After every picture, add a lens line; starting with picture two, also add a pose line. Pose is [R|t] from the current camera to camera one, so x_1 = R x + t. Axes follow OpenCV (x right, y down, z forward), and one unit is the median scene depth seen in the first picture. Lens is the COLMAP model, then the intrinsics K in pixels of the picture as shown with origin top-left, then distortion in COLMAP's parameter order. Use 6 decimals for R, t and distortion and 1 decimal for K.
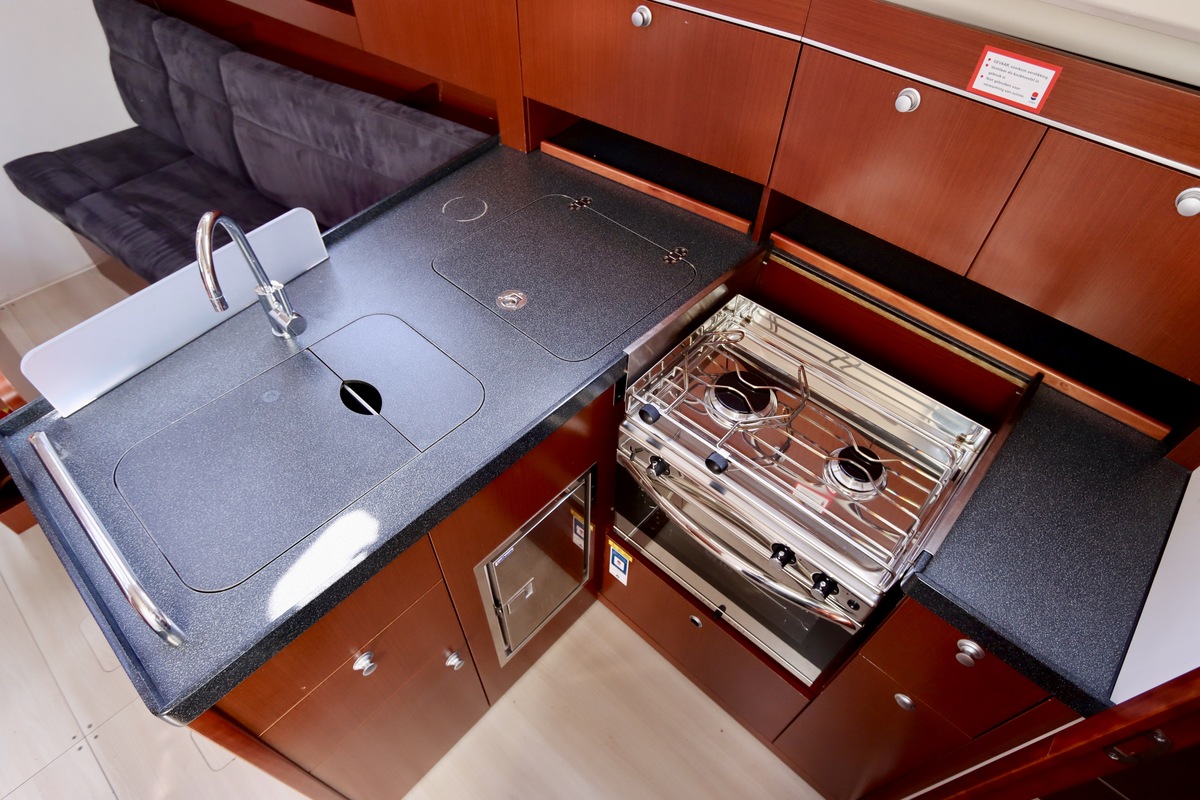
lens RADIAL K [[643.6, 0, 606.9], [0, 643.6, 401.4], [0, 0, 1]] dist [-0.015866, 0.000429]
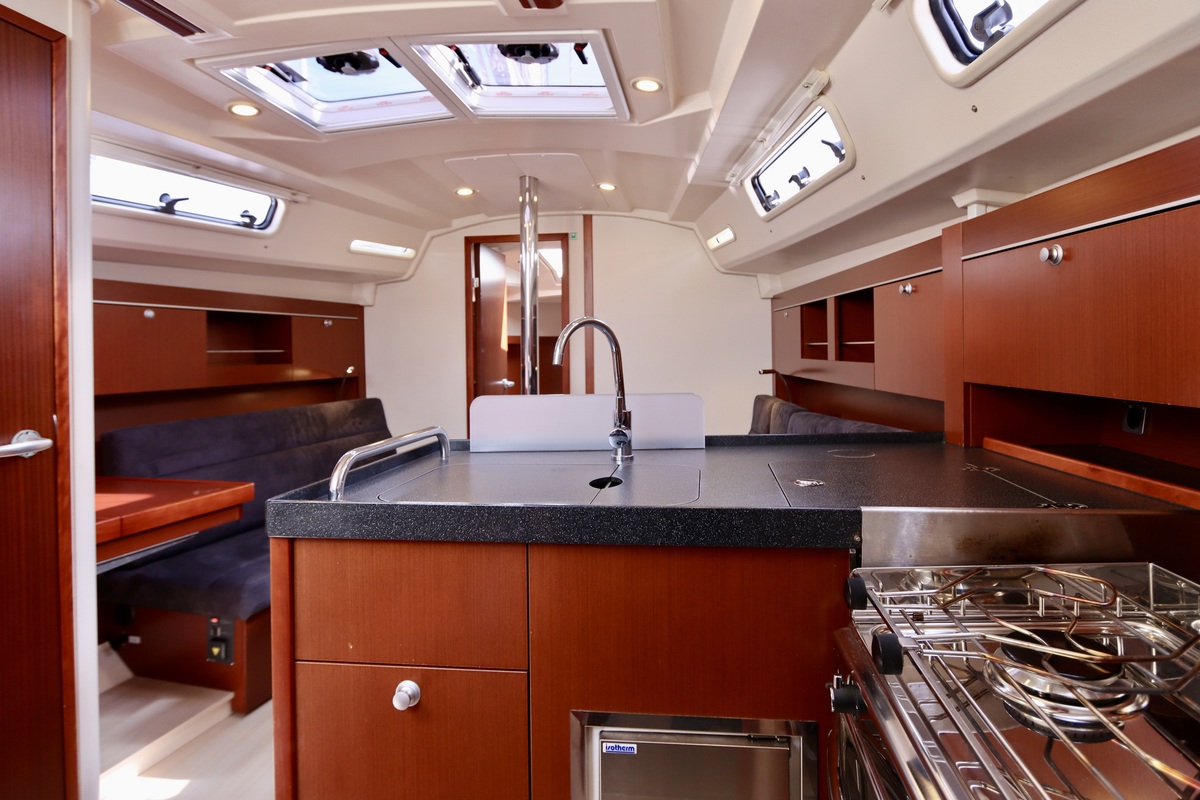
lens RADIAL K [[654.7, 0, 633.0], [0, 654.7, 344.3], [0, 0, 1]] dist [-0.004925, -0.001079]
pose [[0.588040, -0.038363, -0.807921, 0.388961], [-0.591717, 0.660595, -0.462045, 0.235545], [0.551434, 0.749762, 0.365757, 0.359281]]
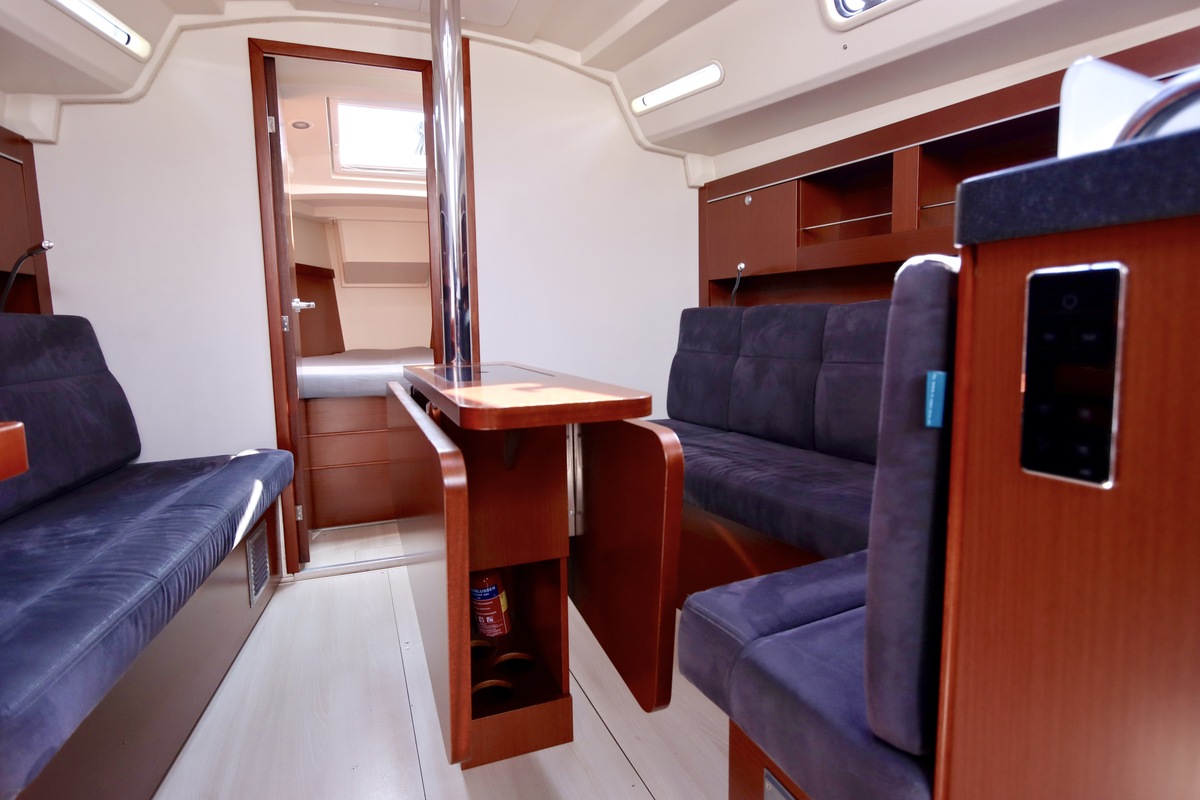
lens RADIAL K [[645.6, 0, 606.0], [0, 645.6, 389.2], [0, 0, 1]] dist [-0.013788, 0.000959]
pose [[0.898777, 0.003169, -0.438395, -0.706329], [-0.303226, 0.726703, -0.616406, 0.406153], [0.316629, 0.686944, 0.654105, 0.473864]]
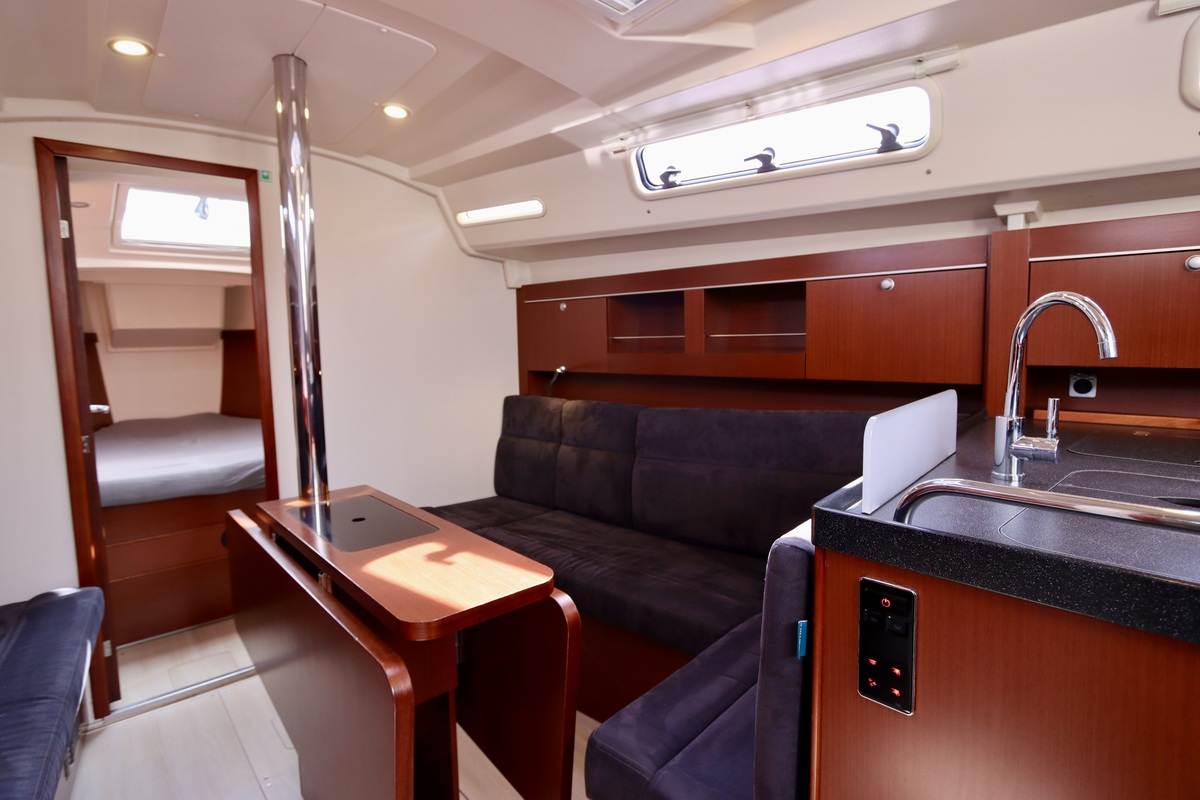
lens RADIAL K [[603.5, 0, 606.0], [0, 603.5, 390.4], [0, 0, 1]] dist [-0.017777, 0.001135]
pose [[0.994021, -0.037930, -0.102385, -0.812111], [-0.044206, 0.717615, -0.695036, 0.338337], [0.099835, 0.695406, 0.711648, 0.224568]]
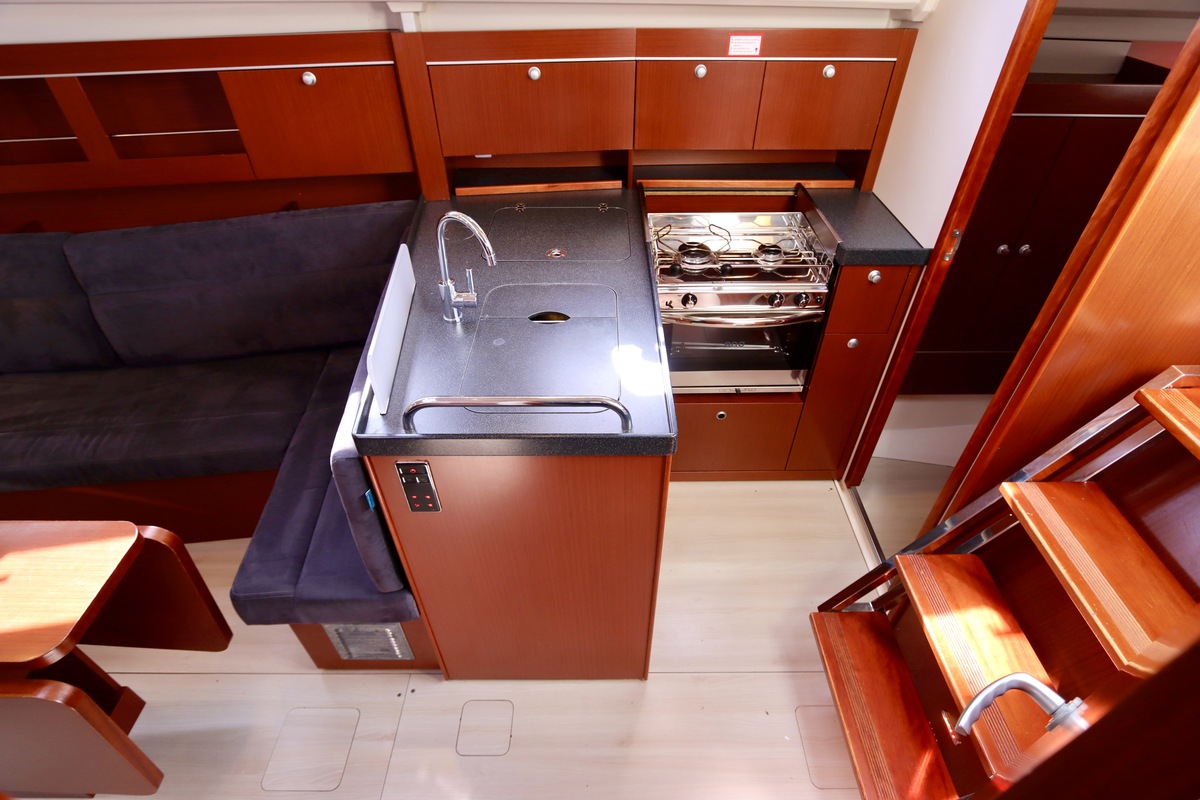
lens RADIAL K [[594.9, 0, 603.7], [0, 594.9, 389.0], [0, 0, 1]] dist [-0.015751, -0.000220]
pose [[0.735199, -0.454221, 0.503156, -0.809409], [0.528305, 0.849037, -0.005484, 0.157083], [-0.424707, 0.269852, 0.864178, -0.140496]]
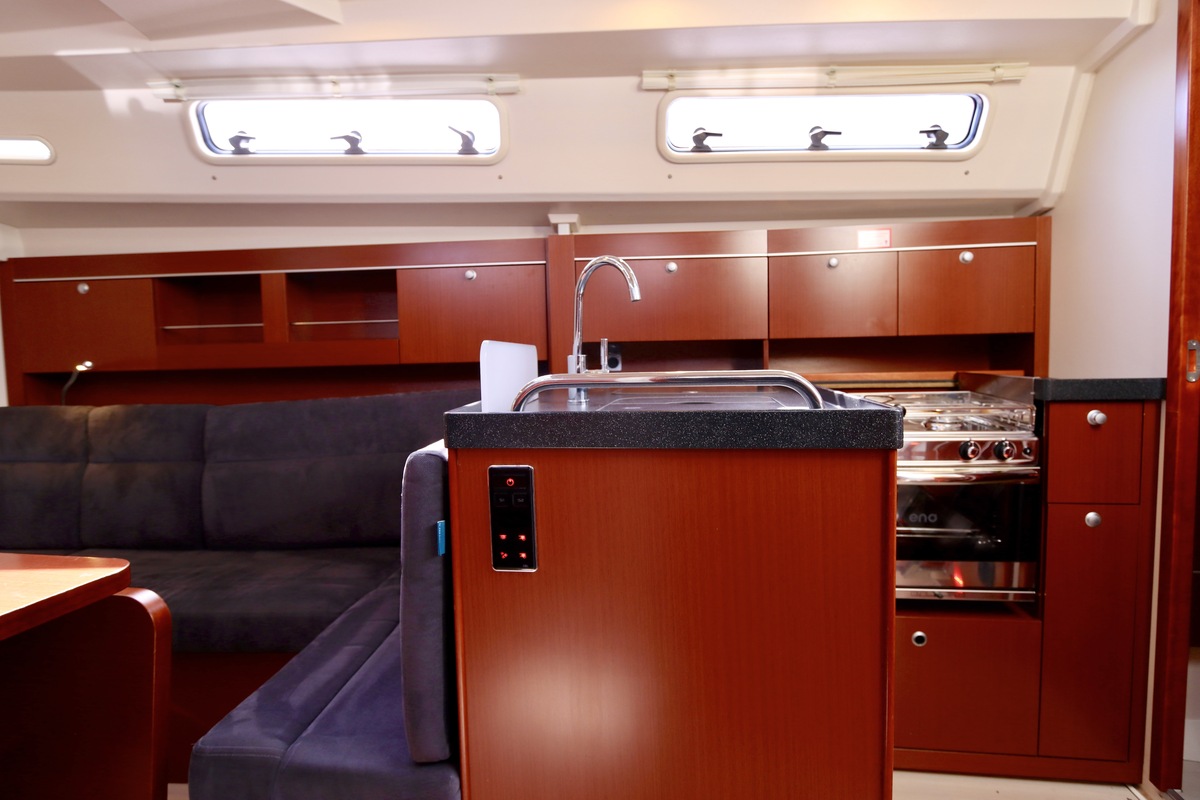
lens RADIAL K [[603.5, 0, 606.0], [0, 603.5, 390.4], [0, 0, 1]] dist [-0.017777, 0.001135]
pose [[0.834130, -0.079489, 0.545811, -0.879108], [0.446654, 0.677942, -0.583862, 0.438189], [-0.323617, 0.730805, 0.600996, 0.267899]]
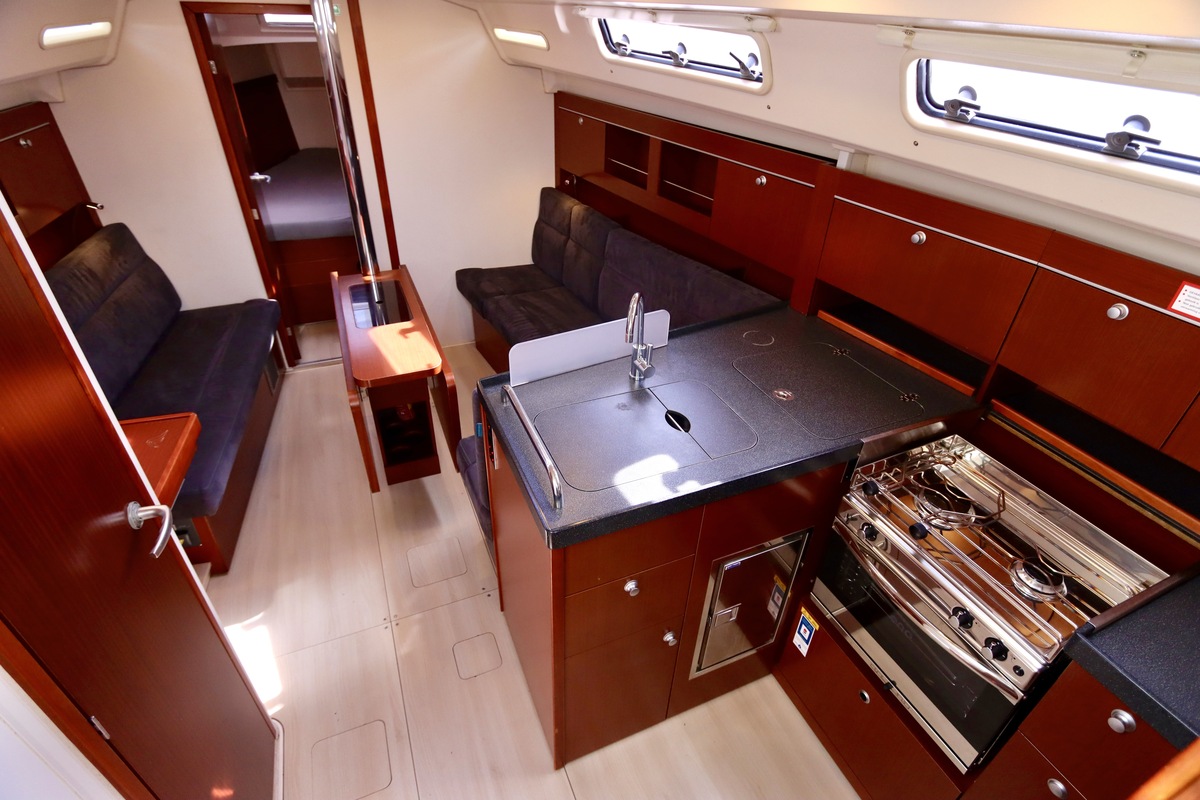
lens RADIAL K [[593.1, 0, 606.1], [0, 593.1, 393.7], [0, 0, 1]] dist [-0.015672, 0.000731]
pose [[0.913308, 0.226232, -0.338655, -0.054492], [-0.314102, 0.920577, -0.232117, 0.244777], [0.259246, 0.318367, 0.911830, -0.285614]]
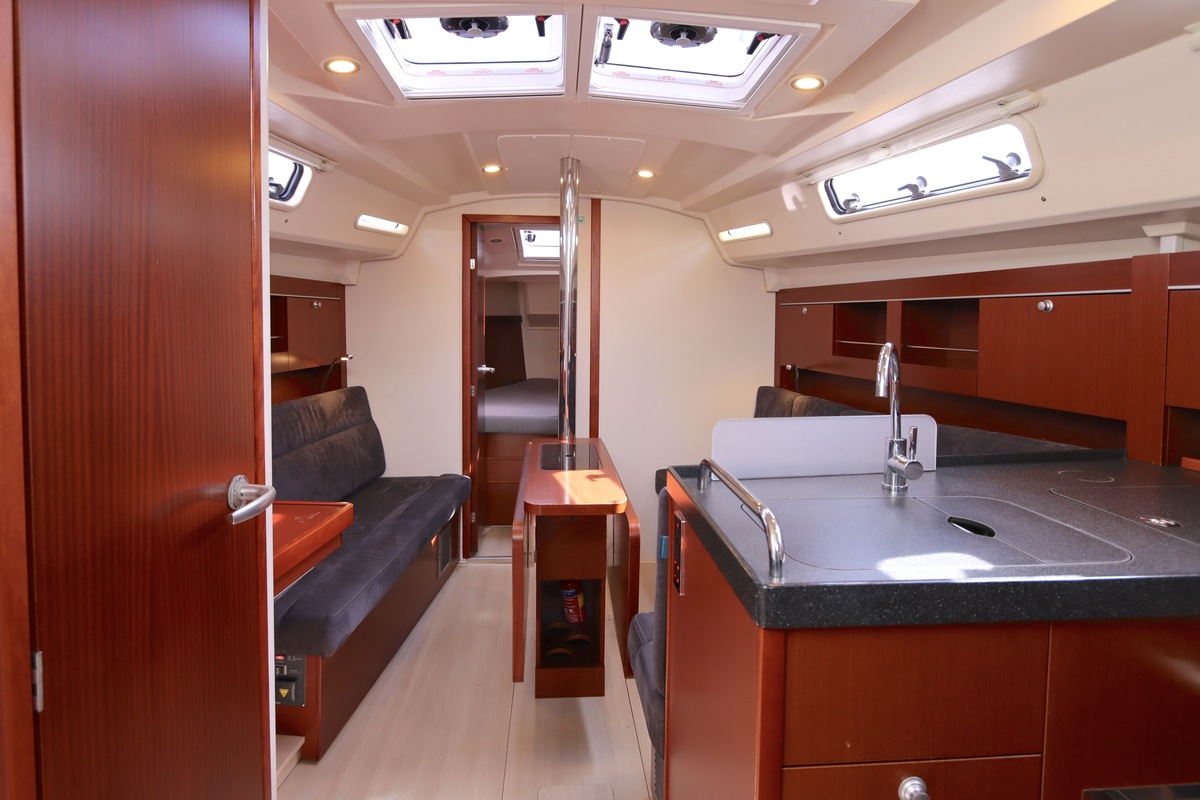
lens RADIAL K [[640.6, 0, 599.6], [0, 640.6, 336.9], [0, 0, 1]] dist [-0.017201, 0.000901]
pose [[0.726026, 0.001371, -0.687666, -0.099252], [-0.514016, 0.665368, -0.541362, 0.473585], [0.456808, 0.746514, 0.483779, 0.040975]]
